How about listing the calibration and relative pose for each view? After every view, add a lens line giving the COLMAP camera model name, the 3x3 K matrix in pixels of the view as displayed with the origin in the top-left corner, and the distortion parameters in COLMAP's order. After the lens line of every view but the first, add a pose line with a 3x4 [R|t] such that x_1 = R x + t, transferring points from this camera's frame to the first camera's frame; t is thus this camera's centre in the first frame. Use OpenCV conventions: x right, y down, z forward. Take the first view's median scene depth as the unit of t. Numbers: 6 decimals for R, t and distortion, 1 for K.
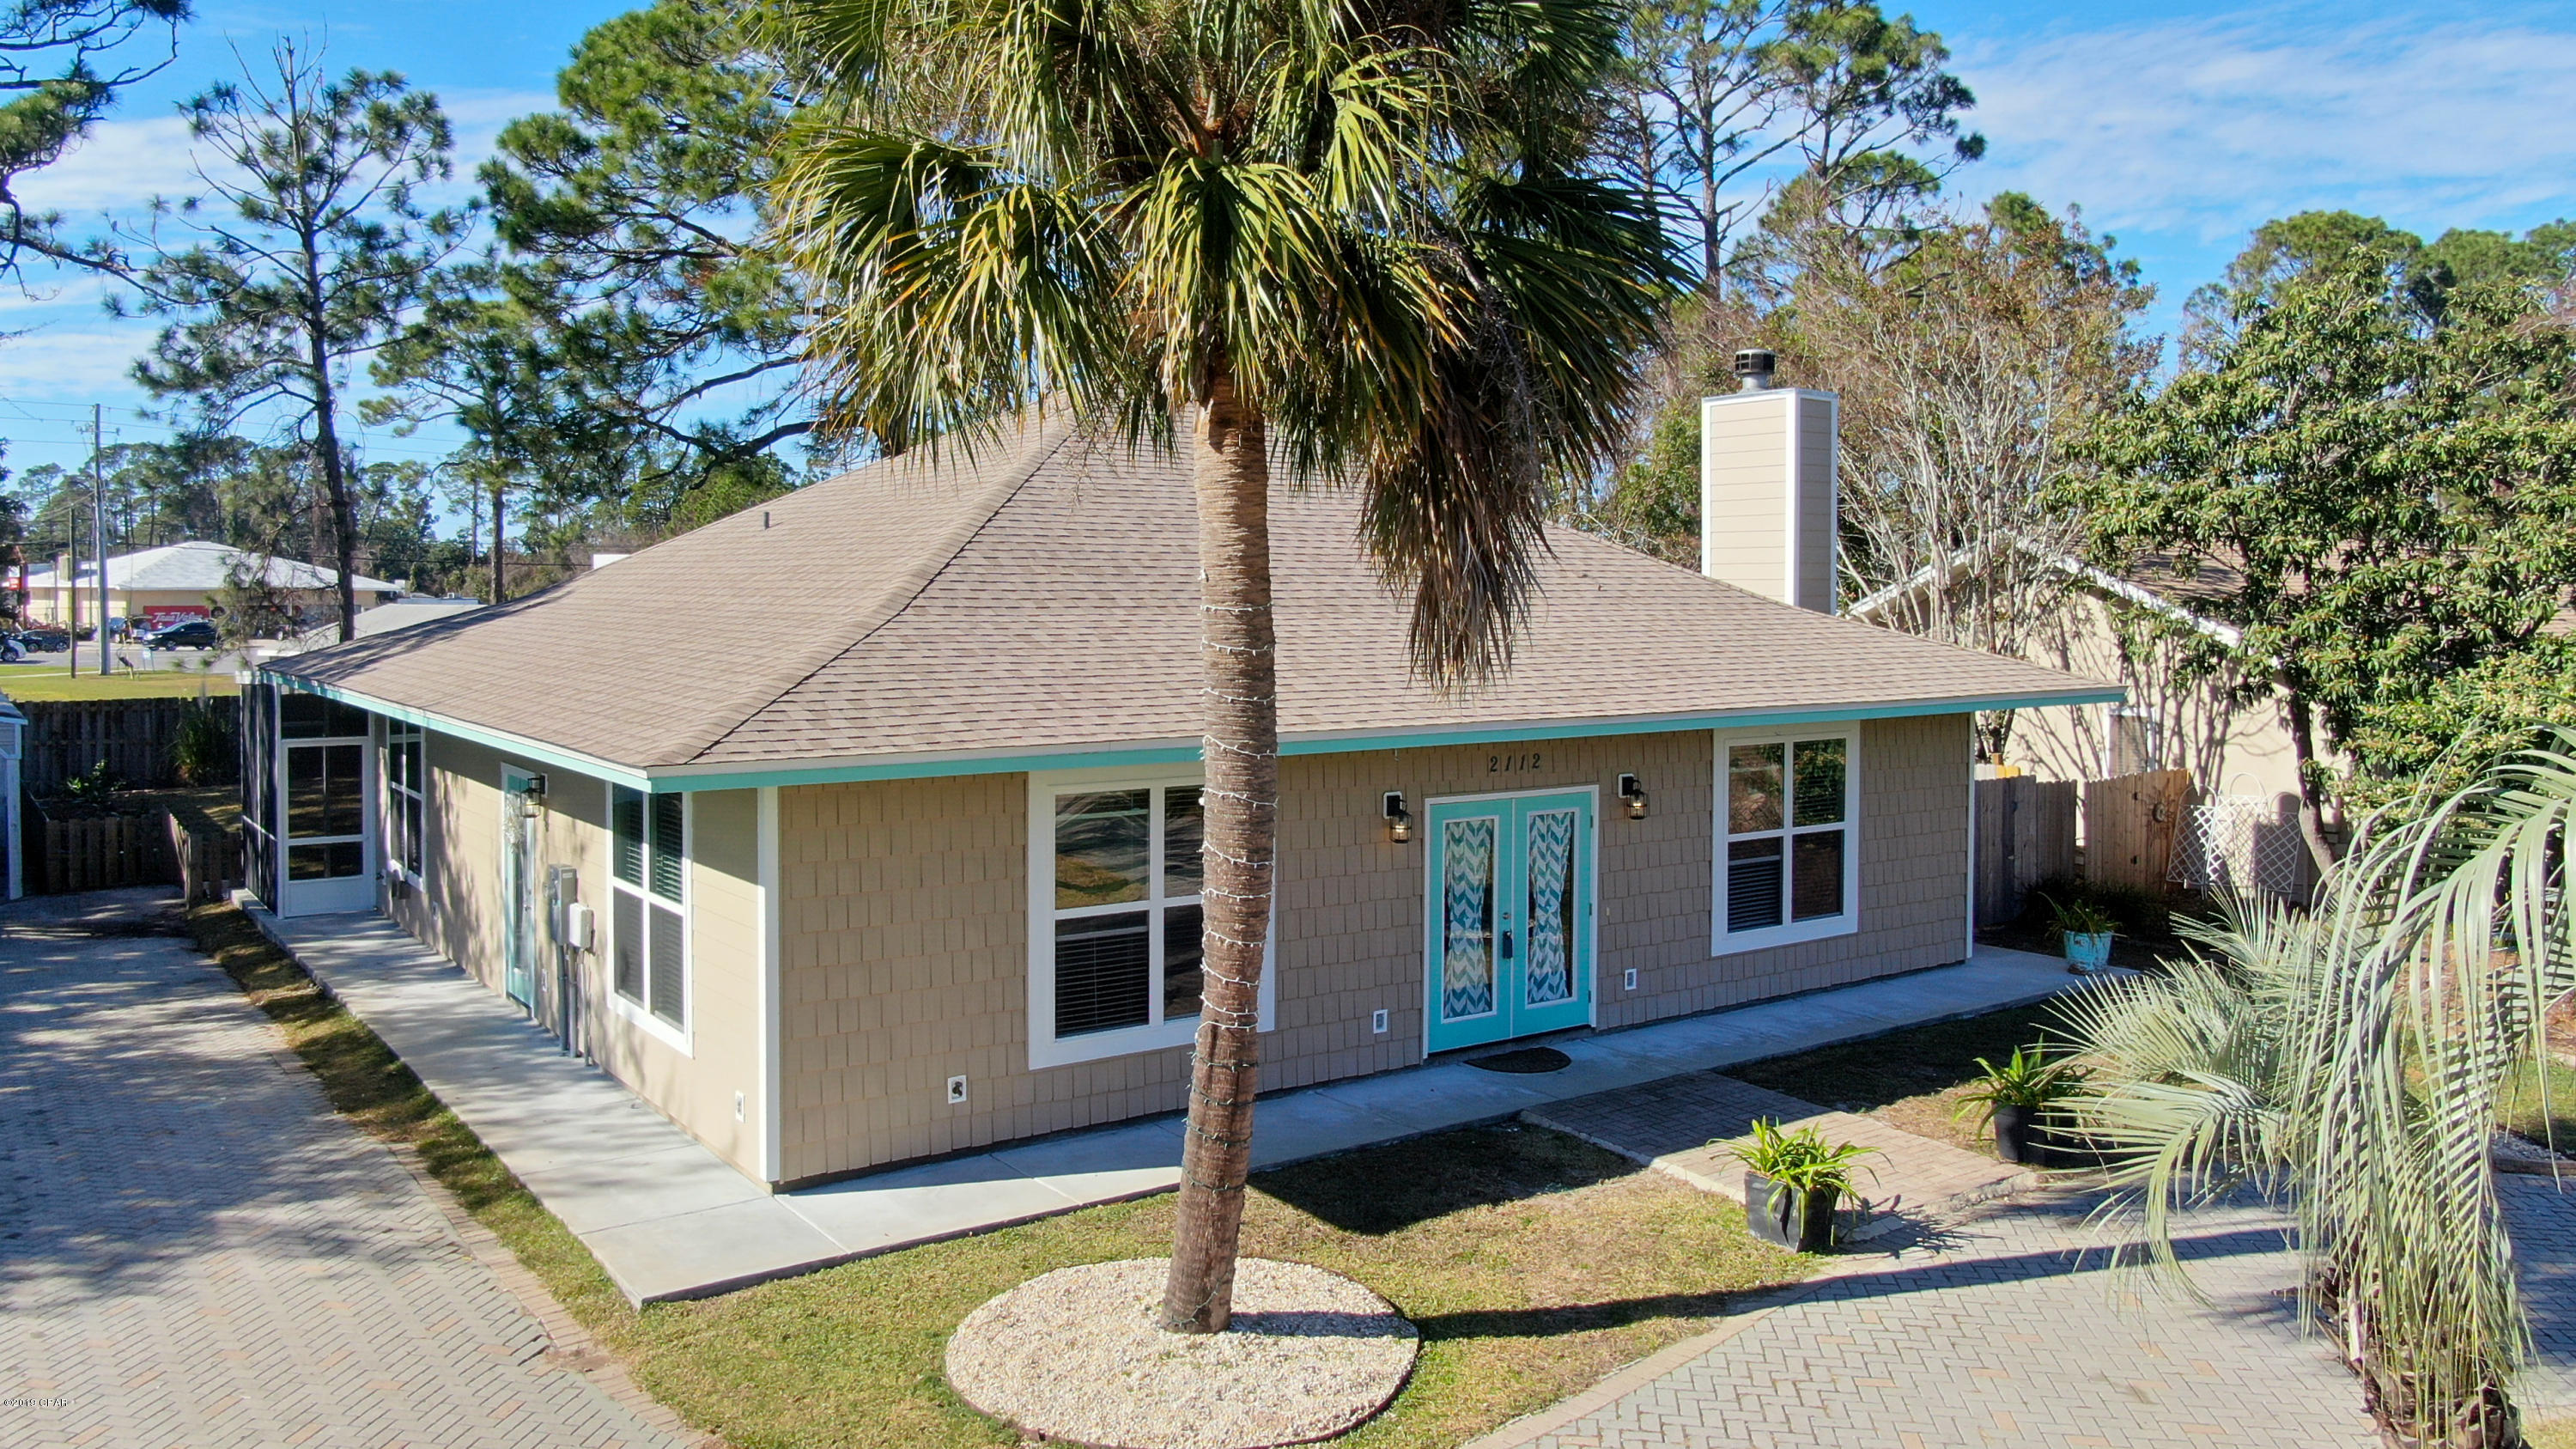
lens RADIAL K [[1912.4, 0, 1279.6], [0, 1912.4, 616.3], [0, 0, 1]] dist [-0.017704, 0.005222]
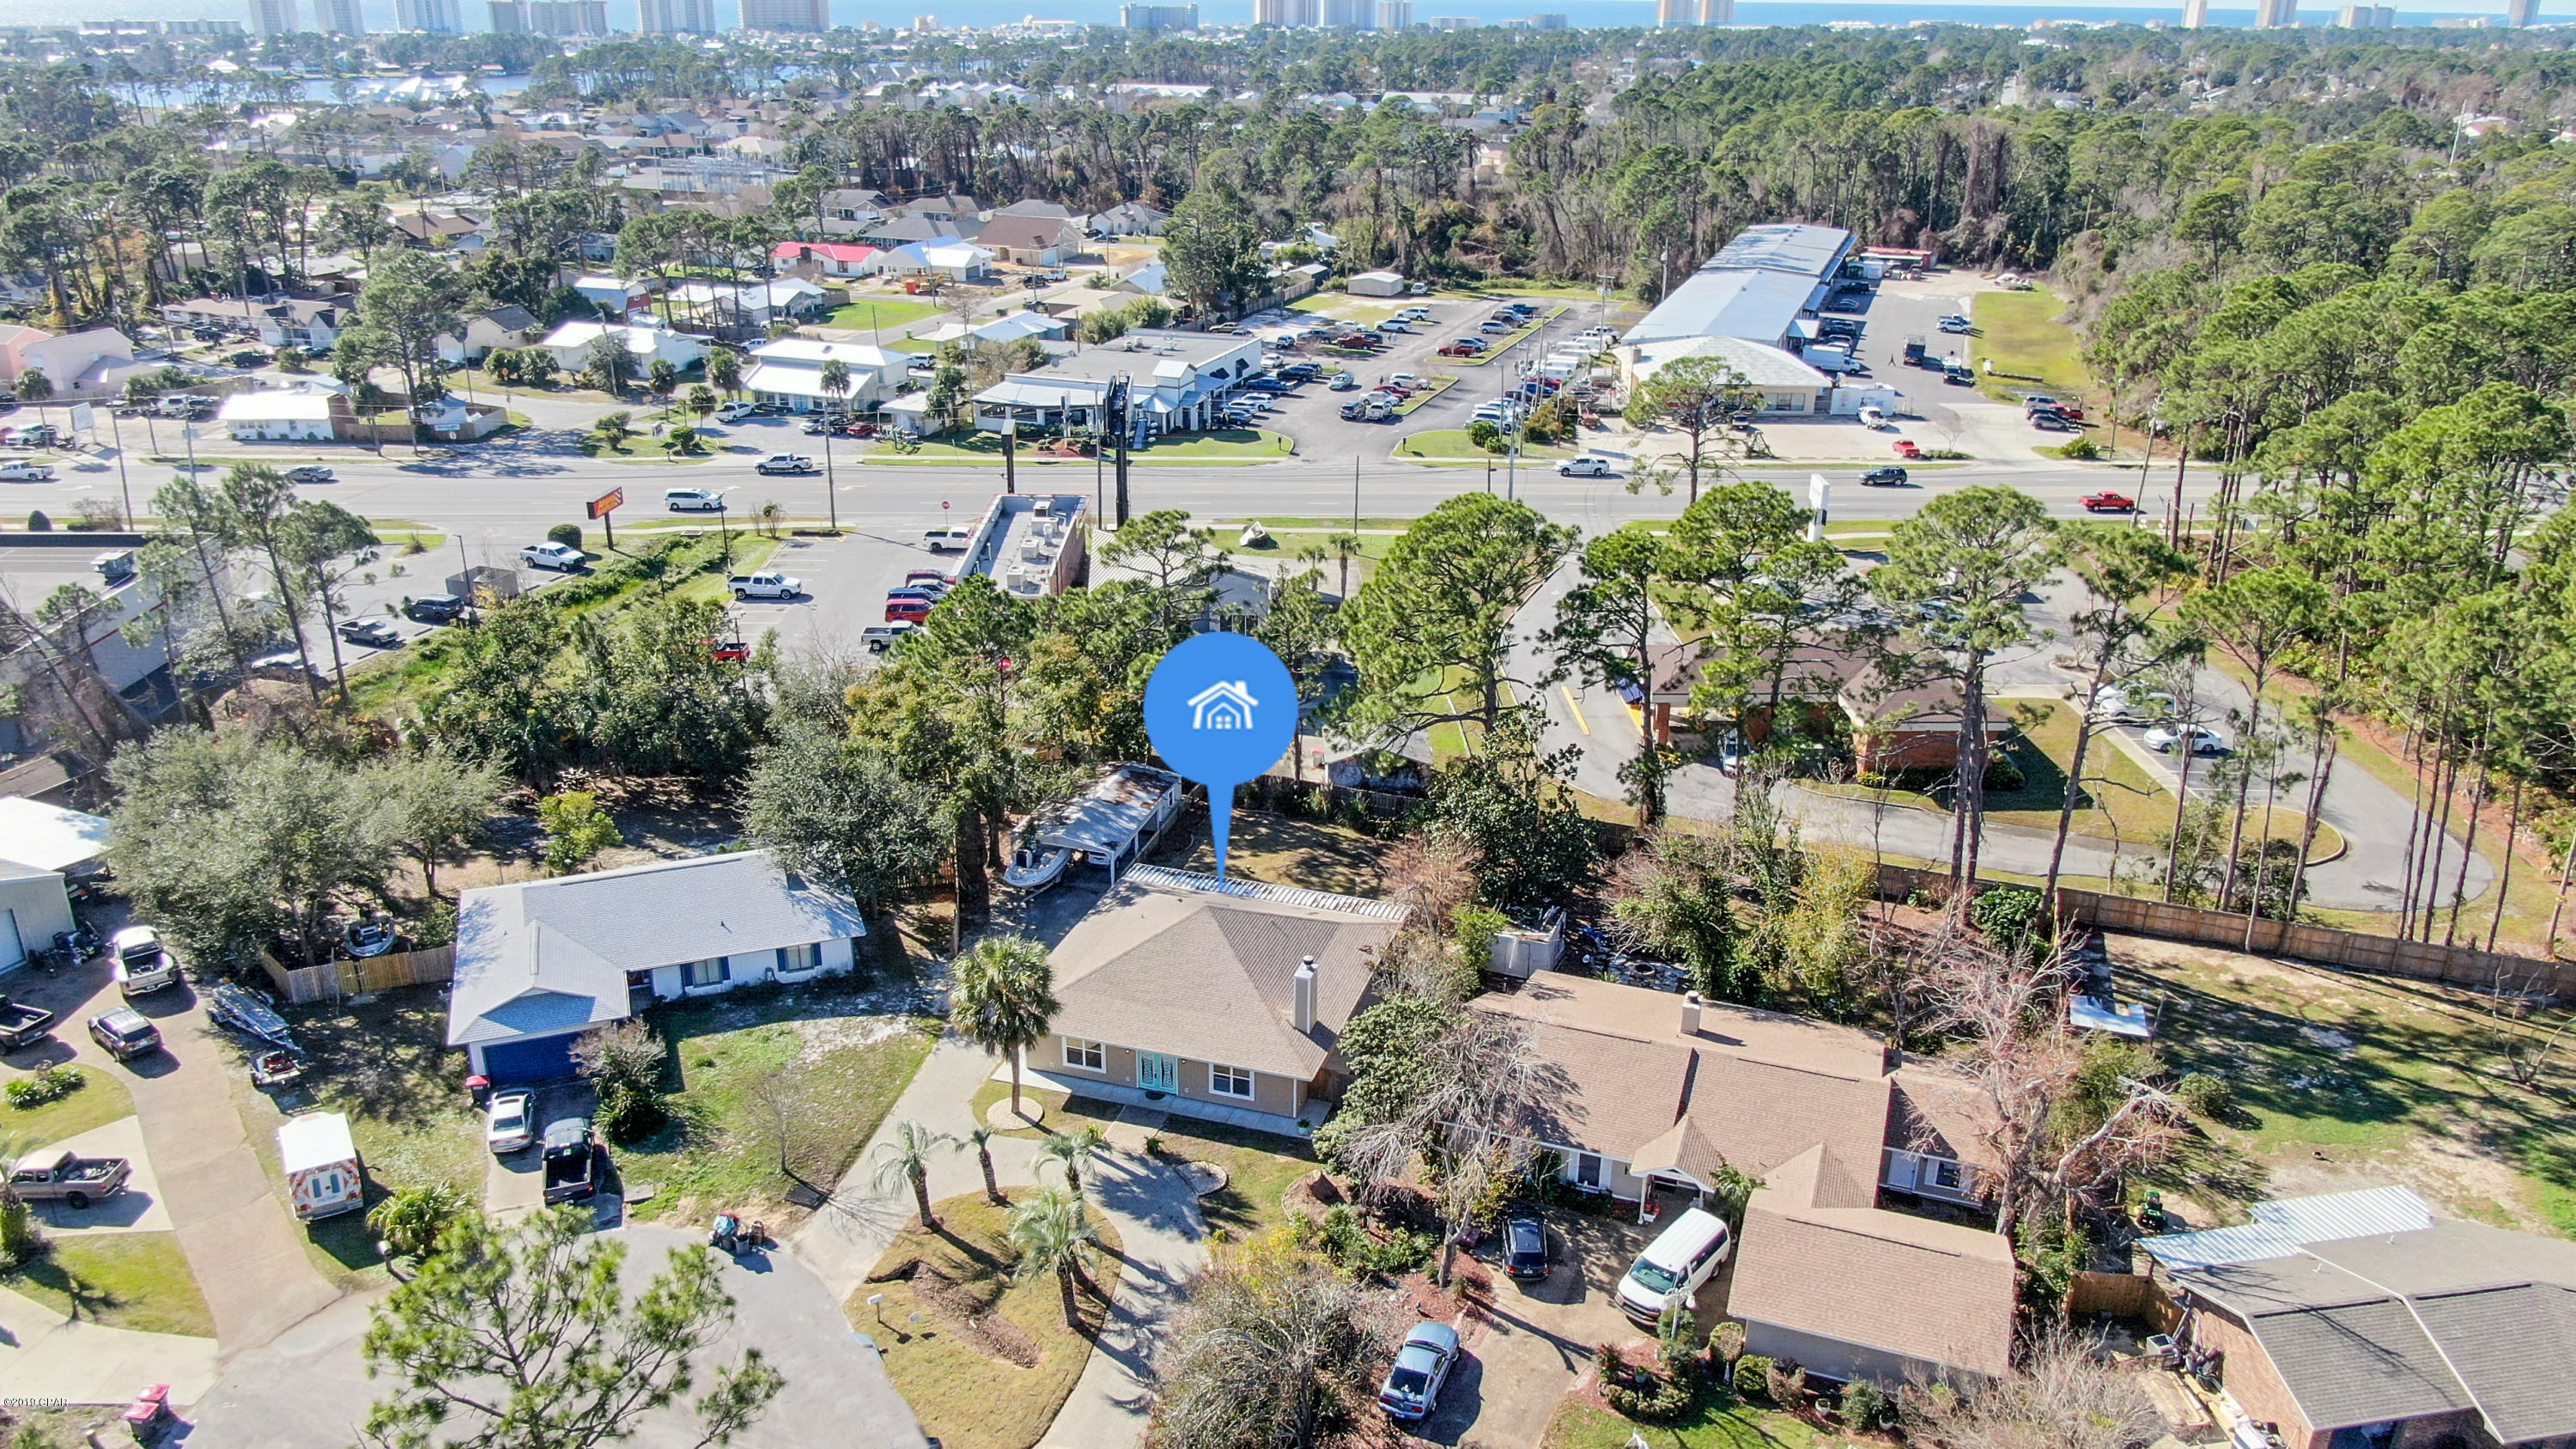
lens RADIAL K [[1856.9, 0, 1288.0], [0, 1856.9, 724.5], [0, 0, 1]] dist [-0.014887, -0.003408]
pose [[0.596970, 0.299506, -0.744260, 4.059190], [-0.023298, 0.933781, 0.357086, -2.705152], [0.801925, -0.195830, 0.564417, -1.493122]]
